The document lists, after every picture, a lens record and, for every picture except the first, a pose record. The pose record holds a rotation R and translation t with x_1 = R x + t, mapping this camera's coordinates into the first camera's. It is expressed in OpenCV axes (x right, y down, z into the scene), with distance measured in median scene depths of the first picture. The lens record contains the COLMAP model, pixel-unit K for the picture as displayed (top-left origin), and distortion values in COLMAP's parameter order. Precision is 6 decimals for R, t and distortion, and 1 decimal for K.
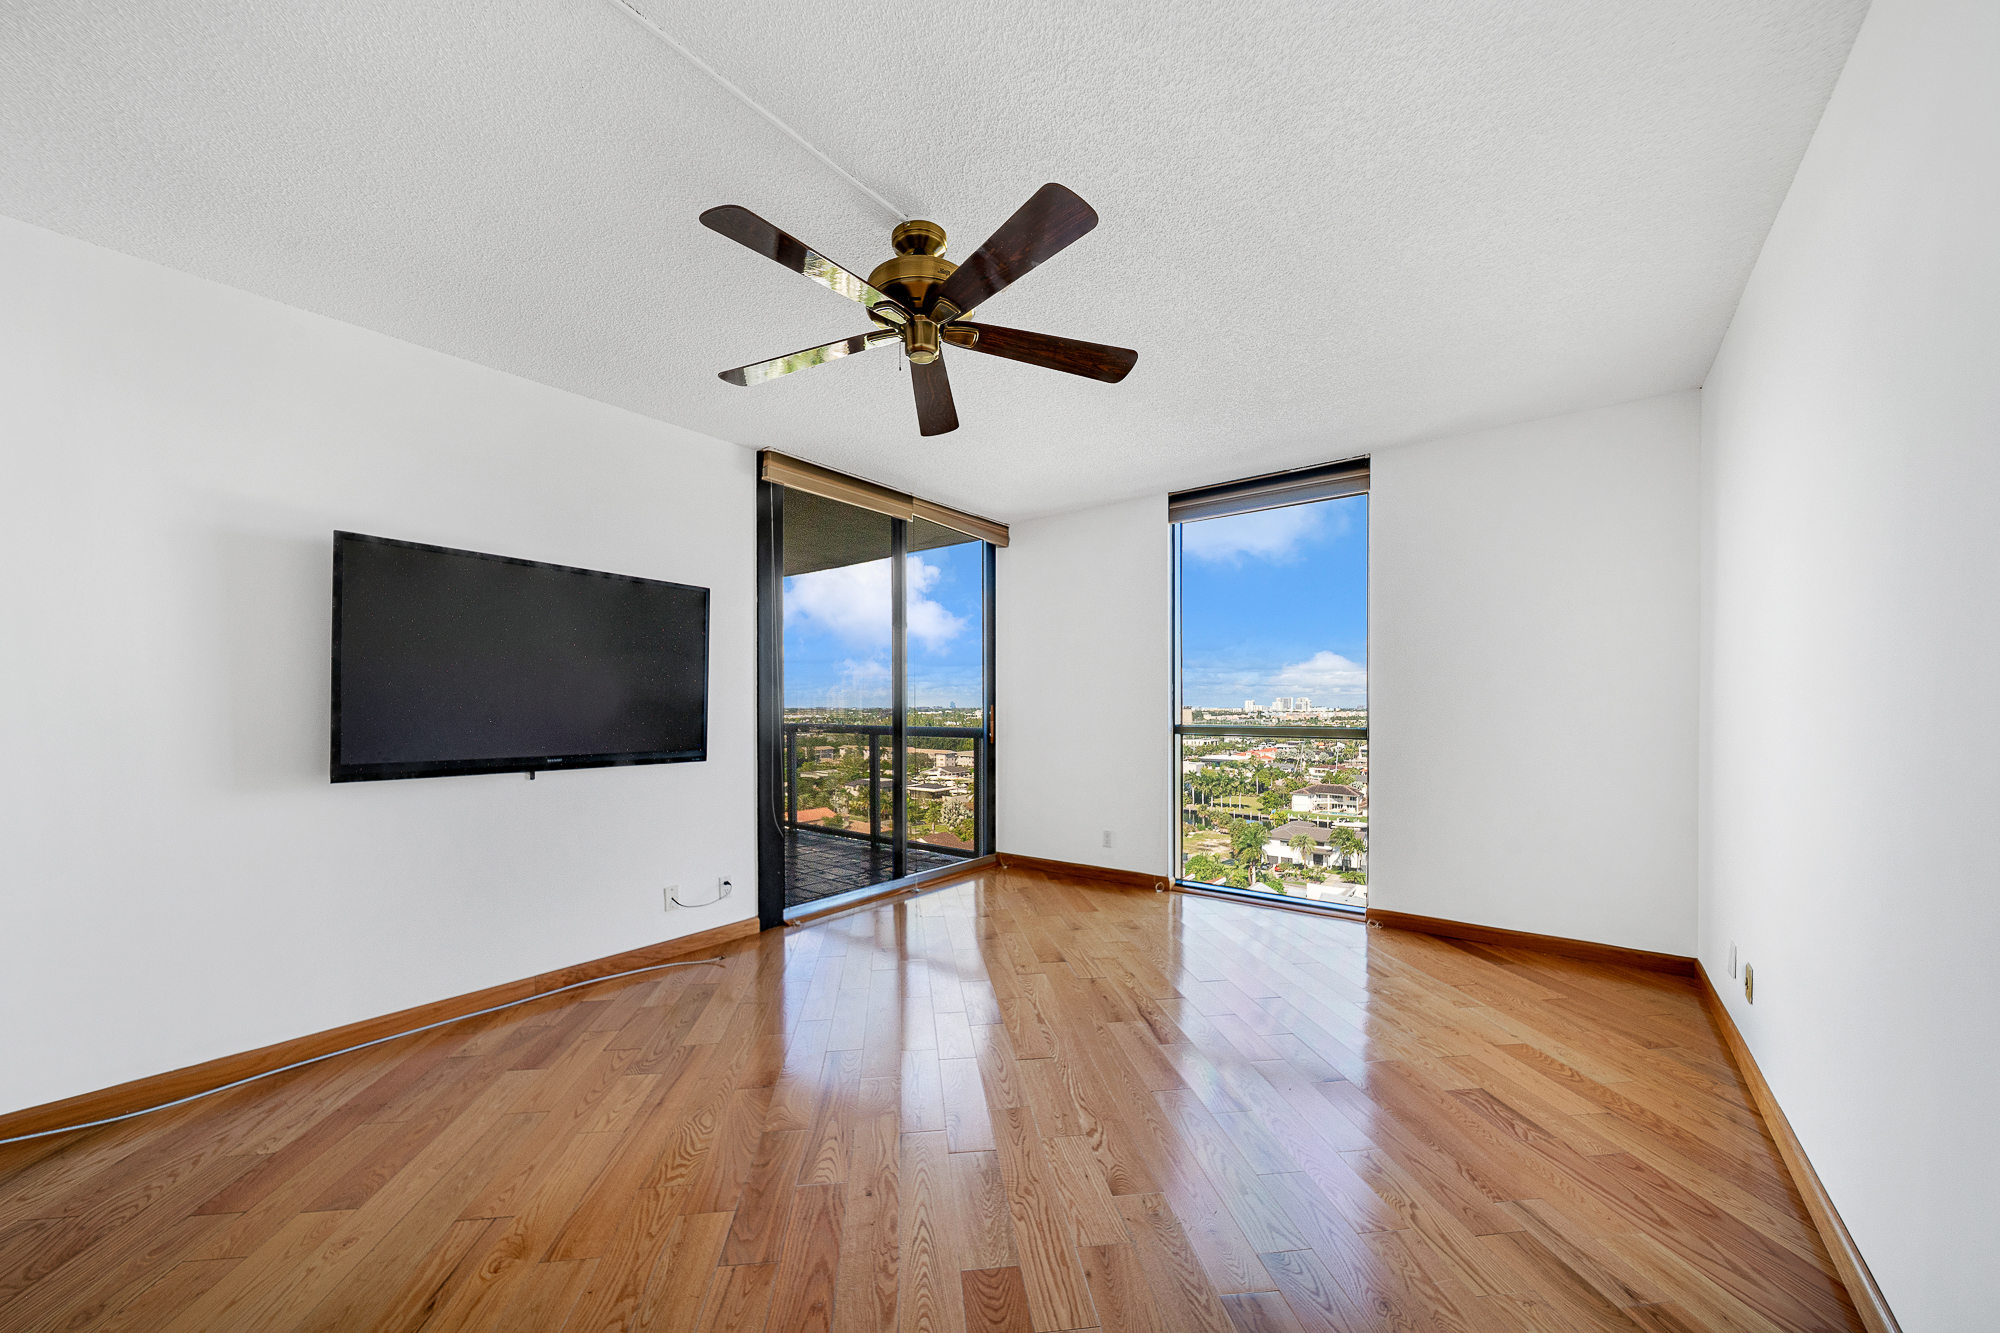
lens RADIAL K [[709.6, 0, 992.0], [0, 709.6, 702.8], [0, 0, 1]] dist [-0.000866, -0.001468]
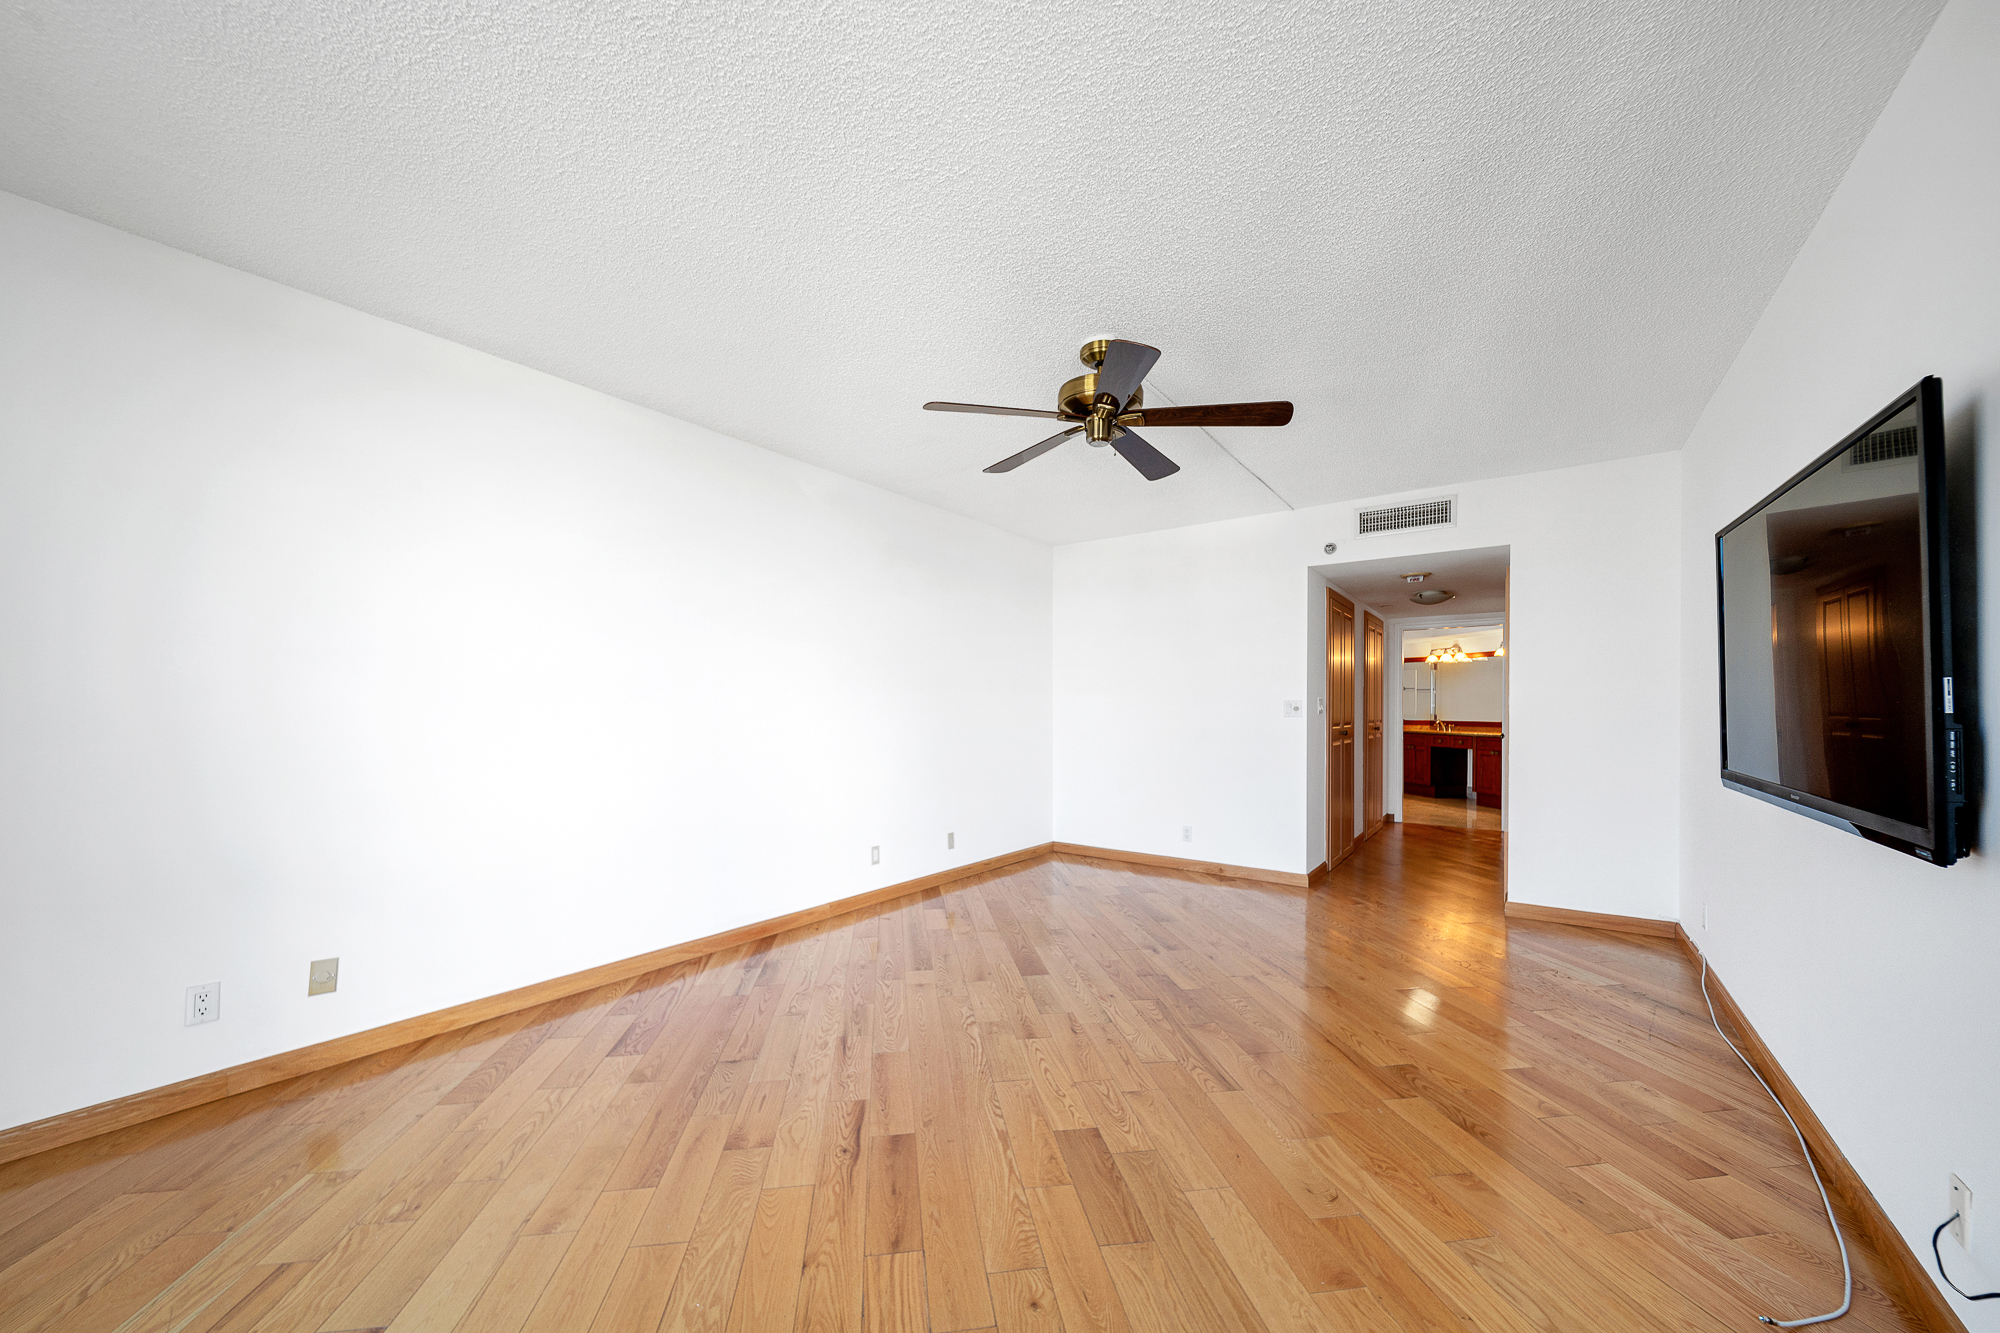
lens RADIAL K [[722.4, 0, 990.6], [0, 722.4, 699.7], [0, 0, 1]] dist [-0.001224, -0.002154]
pose [[-0.999789, 0.000818, -0.020544, 0.096712], [0.001126, 0.999887, -0.015022, 0.007686], [0.020530, -0.015042, -0.999676, 1.751453]]
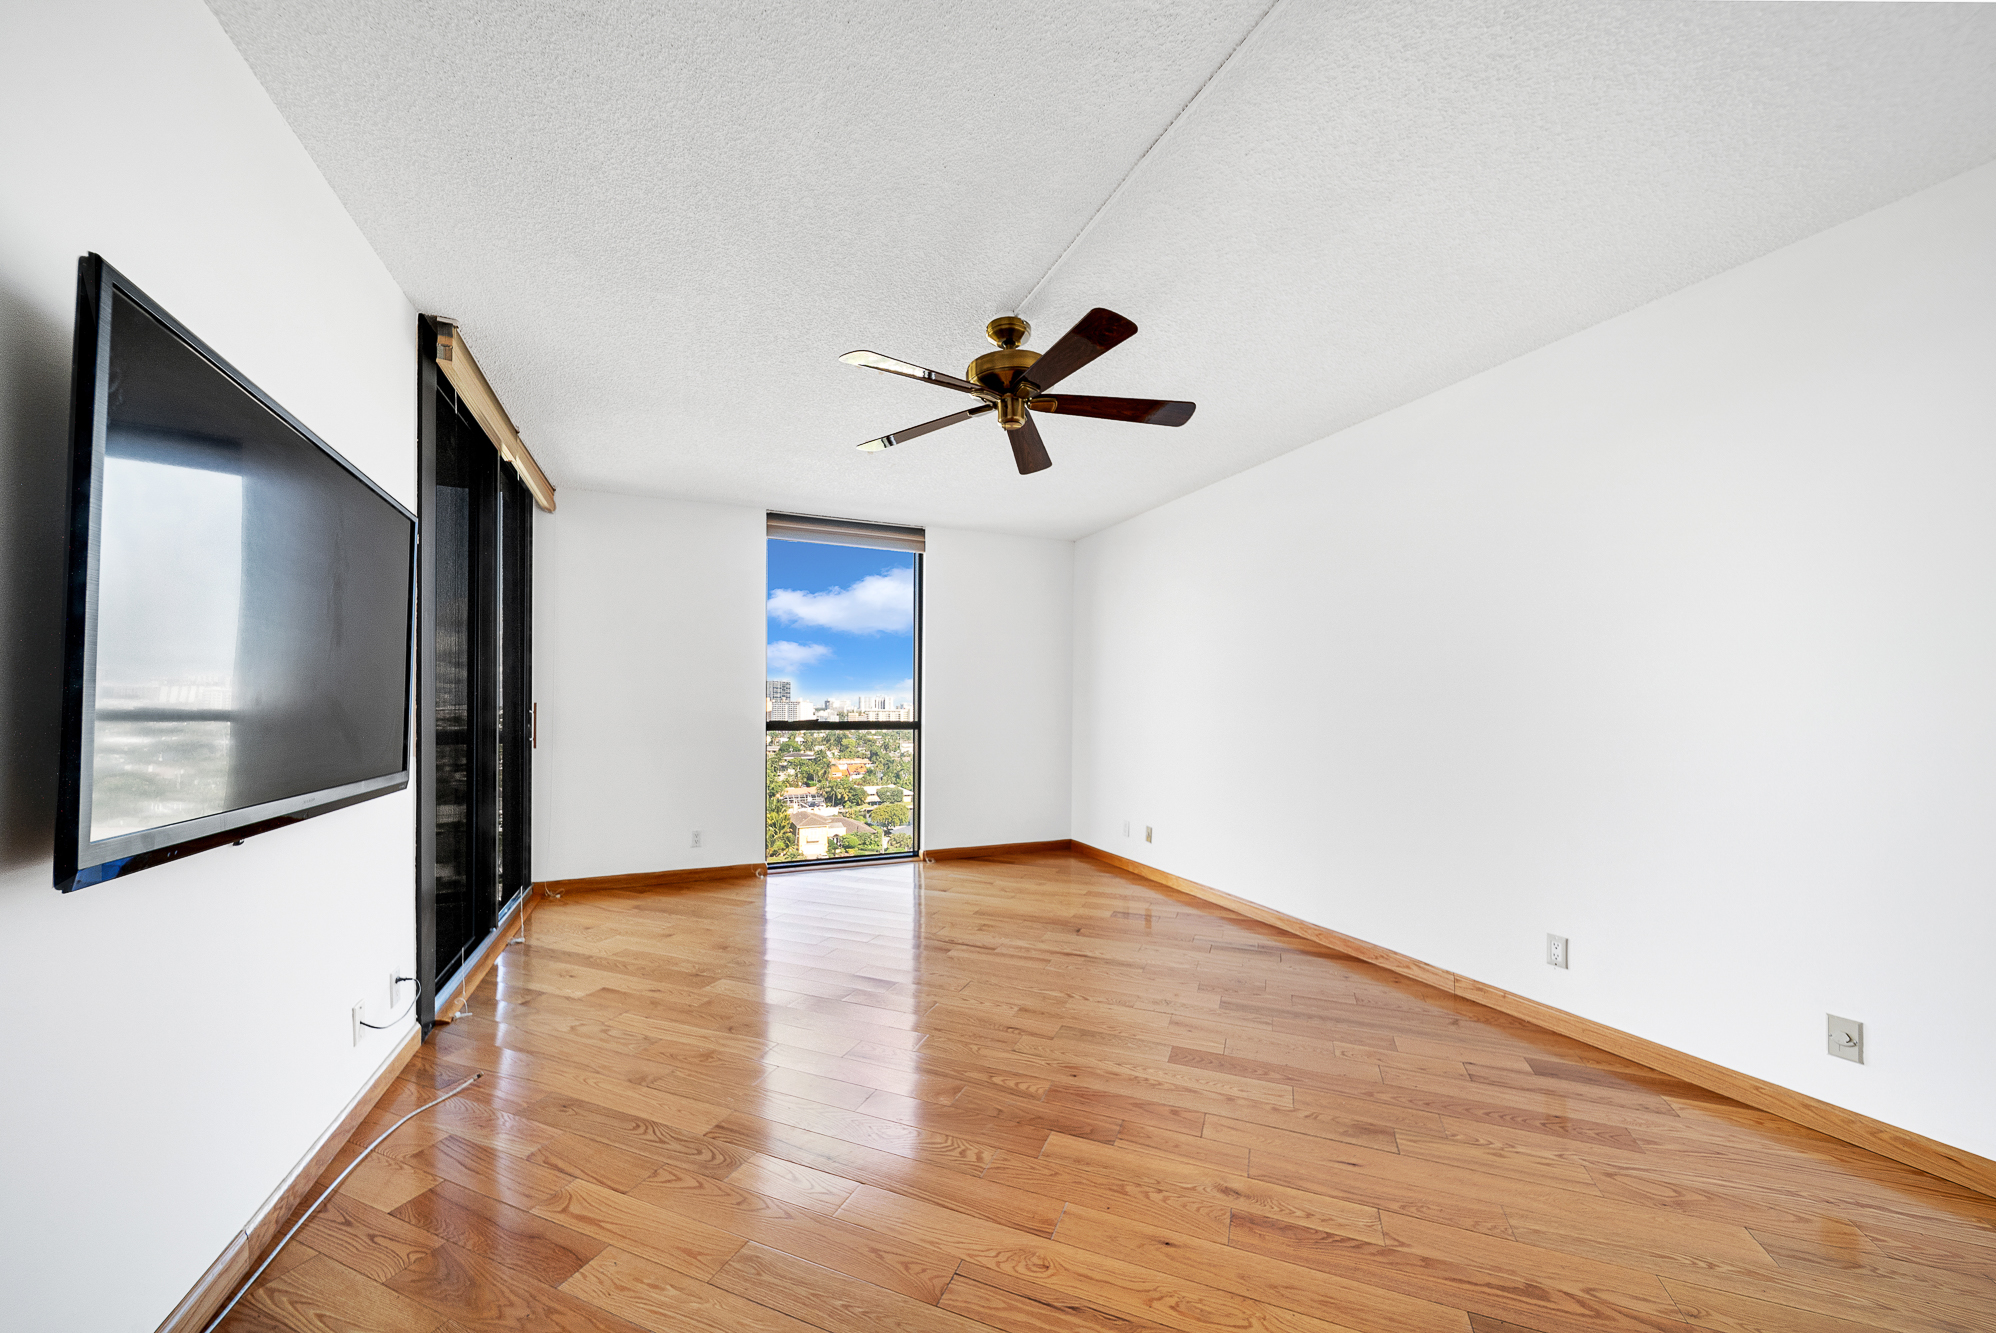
lens RADIAL K [[702.9, 0, 972.0], [0, 702.9, 686.5], [0, 0, 1]] dist [-0.001107, -0.000042]
pose [[0.499510, 0.027022, 0.865886, -0.909187], [-0.008260, 0.999617, -0.026430, 0.004867], [-0.866269, 0.006050, 0.499542, 0.326355]]
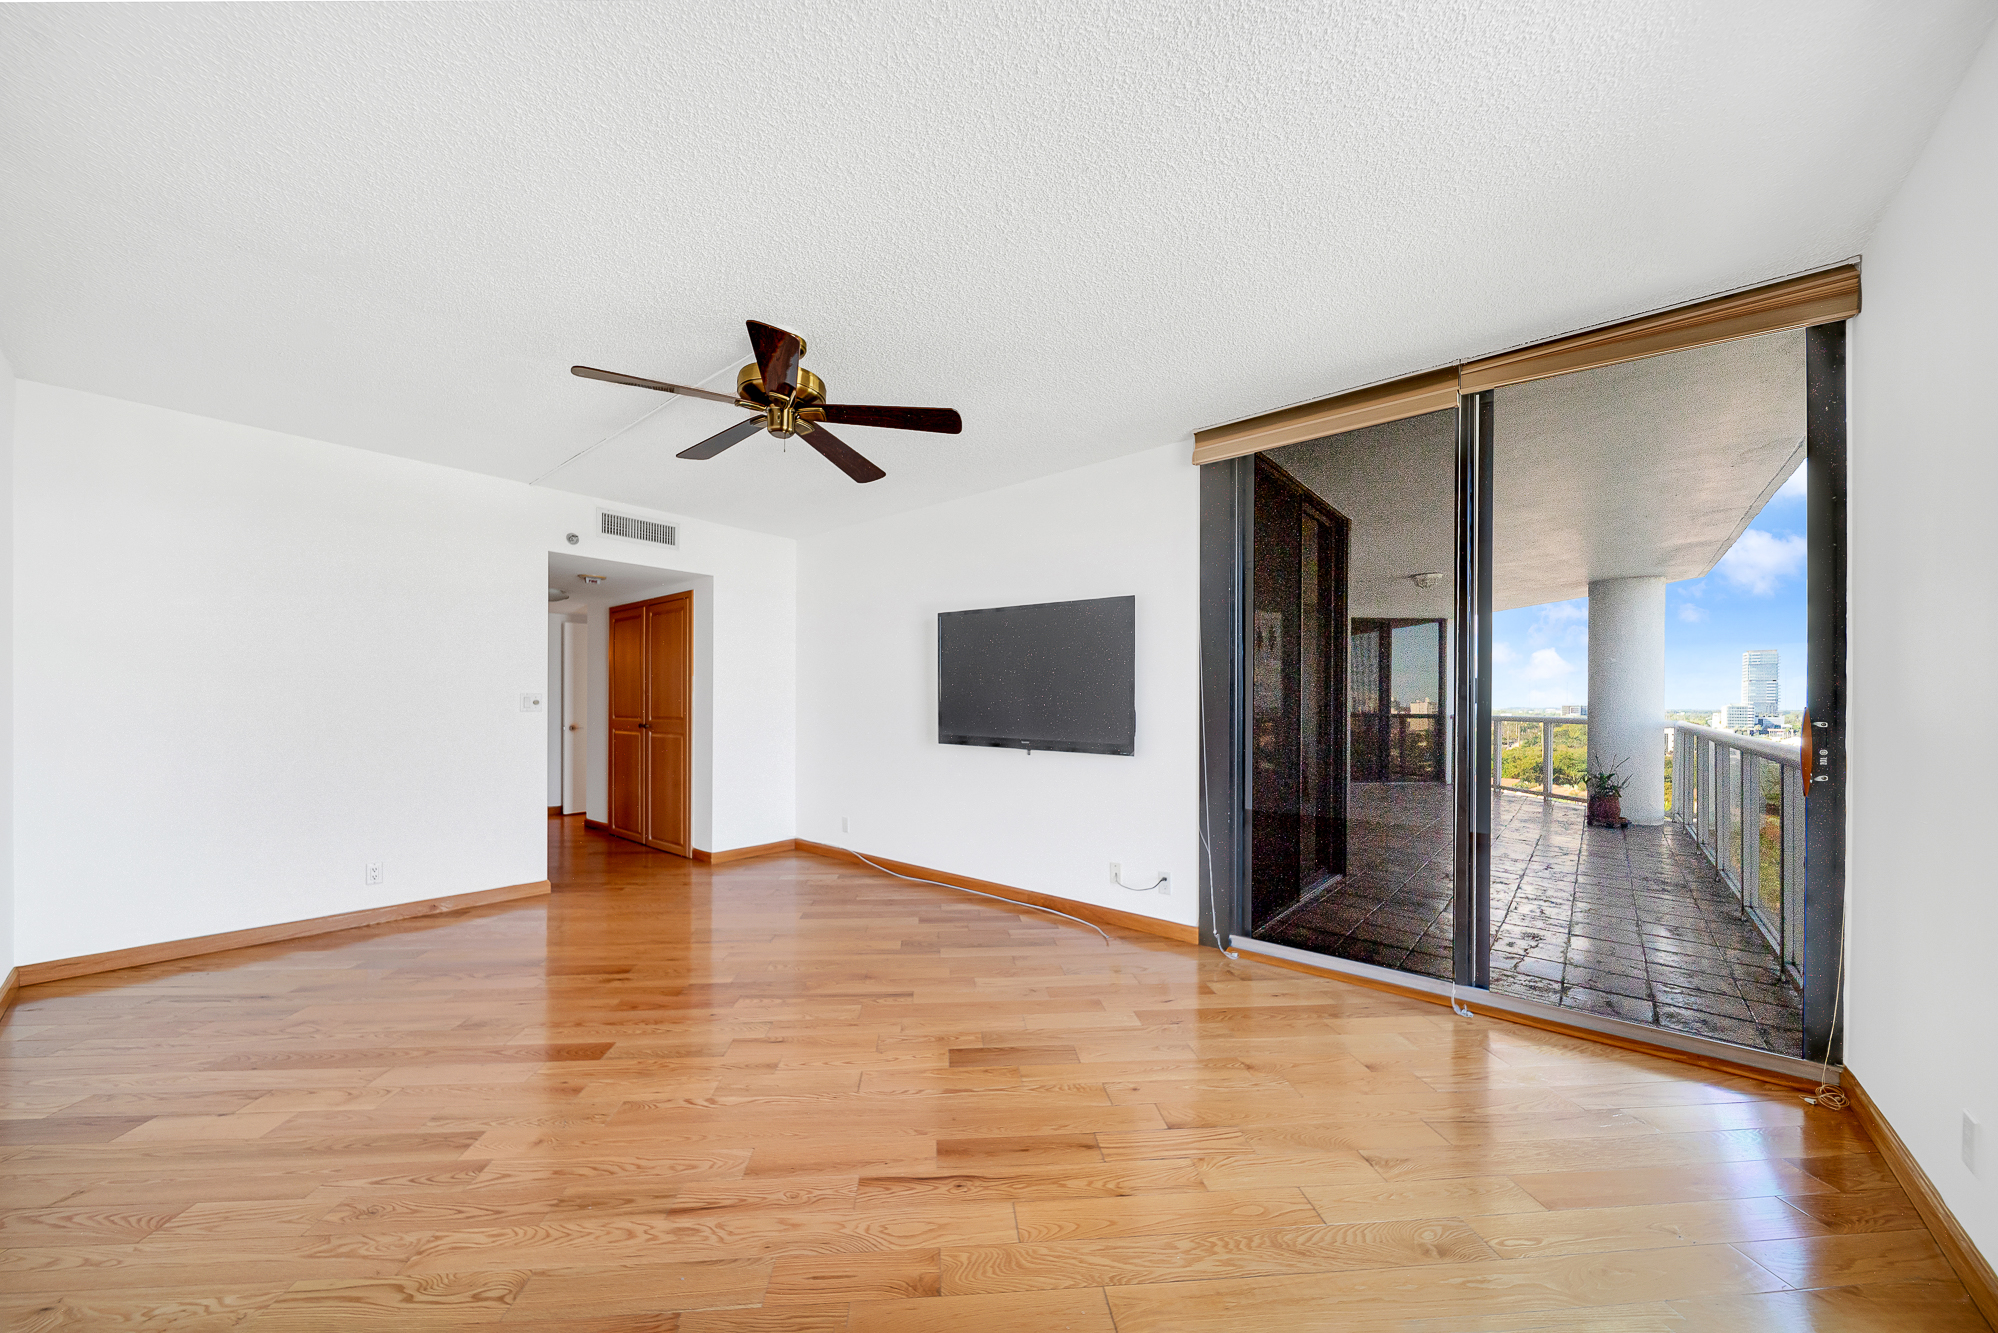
lens RADIAL K [[712.3, 0, 995.7], [0, 712.3, 685.3], [0, 0, 1]] dist [-0.000534, -0.000192]
pose [[-0.037506, -0.021618, -0.999063, 0.893250], [-0.000595, 0.999766, -0.021611, -0.001112], [0.999296, -0.000217, -0.037510, 1.080485]]
